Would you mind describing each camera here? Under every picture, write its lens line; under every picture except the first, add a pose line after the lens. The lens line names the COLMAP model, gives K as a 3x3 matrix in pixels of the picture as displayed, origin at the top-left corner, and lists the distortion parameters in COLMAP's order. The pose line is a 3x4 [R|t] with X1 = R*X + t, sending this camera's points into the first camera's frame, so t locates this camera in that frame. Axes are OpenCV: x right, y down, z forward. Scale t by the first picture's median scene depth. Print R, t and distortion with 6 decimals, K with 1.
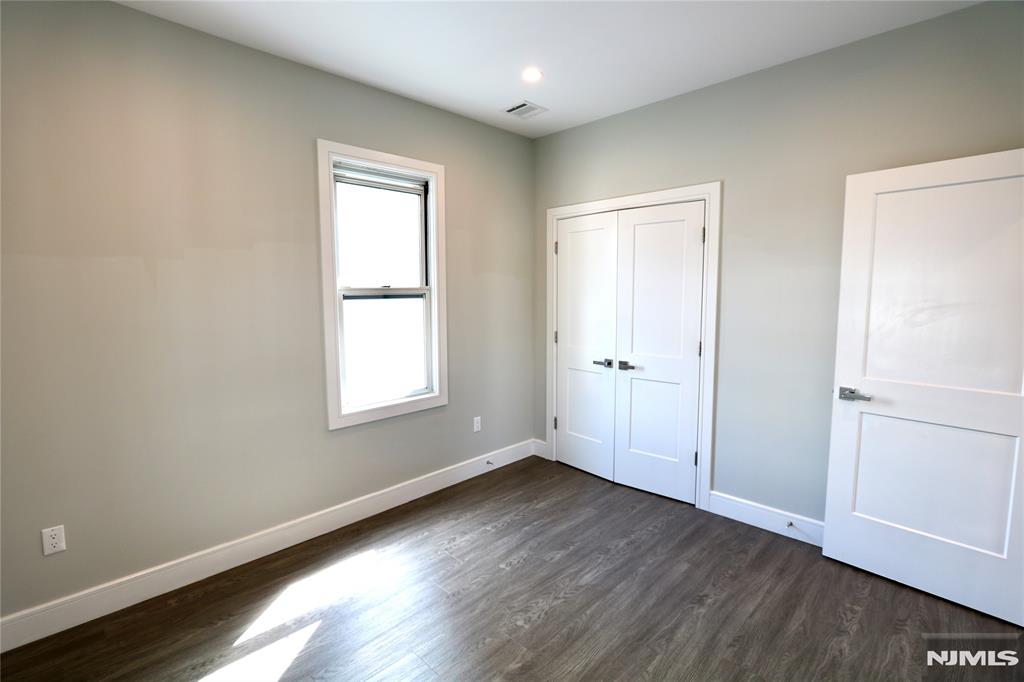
lens RADIAL K [[428.2, 0, 512.0], [0, 428.2, 341.0], [0, 0, 1]] dist [-0.001017, 0.000057]
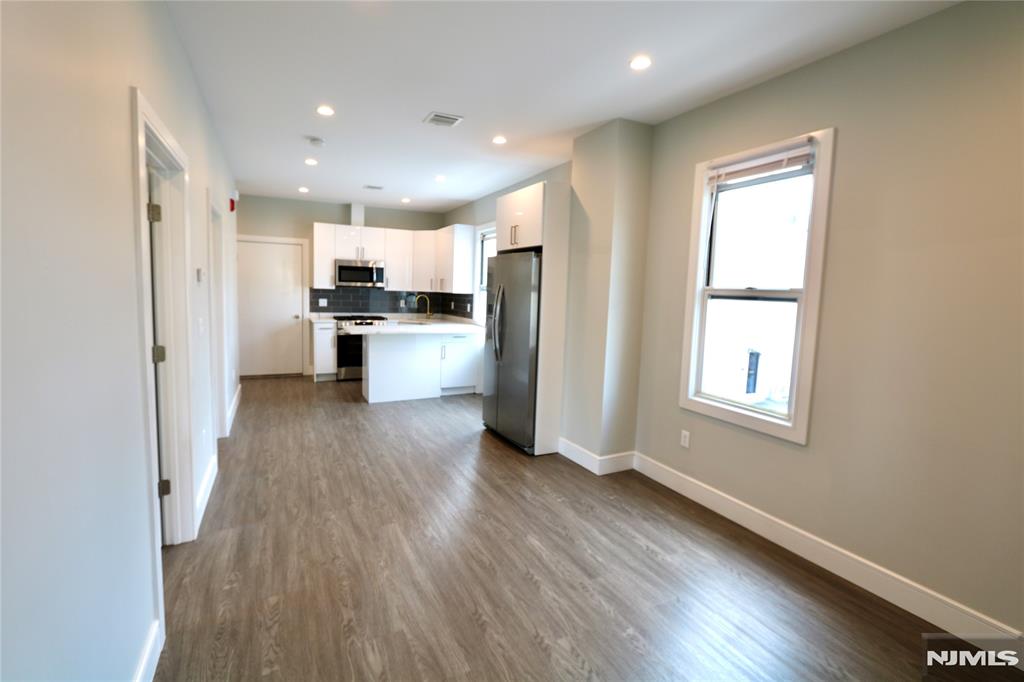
lens RADIAL K [[501.0, 0, 512.0], [0, 501.0, 341.0], [0, 0, 1]] dist [-0.033100, -0.000077]
pose [[-0.295647, 0.106014, -0.949397, 0.889407], [-0.132297, 0.979703, 0.150597, -0.104677], [0.946092, 0.170126, -0.275621, 0.806051]]
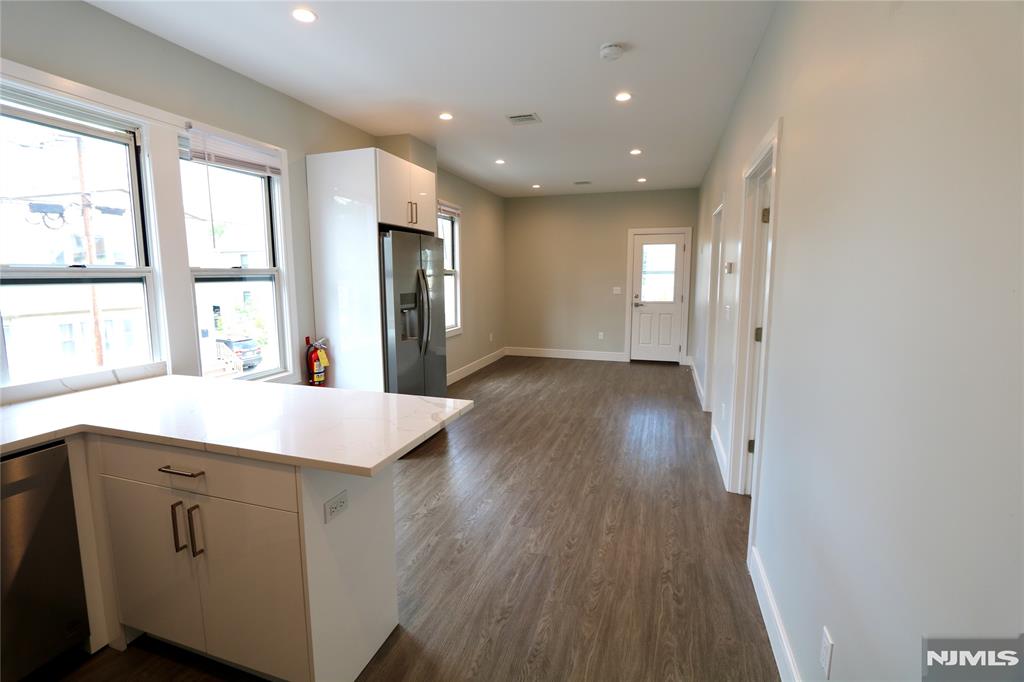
lens RADIAL K [[474.2, 0, 512.0], [0, 474.2, 341.0], [0, 0, 1]] dist [-0.015369, 0.000170]
pose [[0.866325, -0.061835, 0.495638, -0.286736], [0.050356, 0.998064, 0.036501, 0.034402], [-0.496936, -0.006663, 0.867762, -0.255404]]
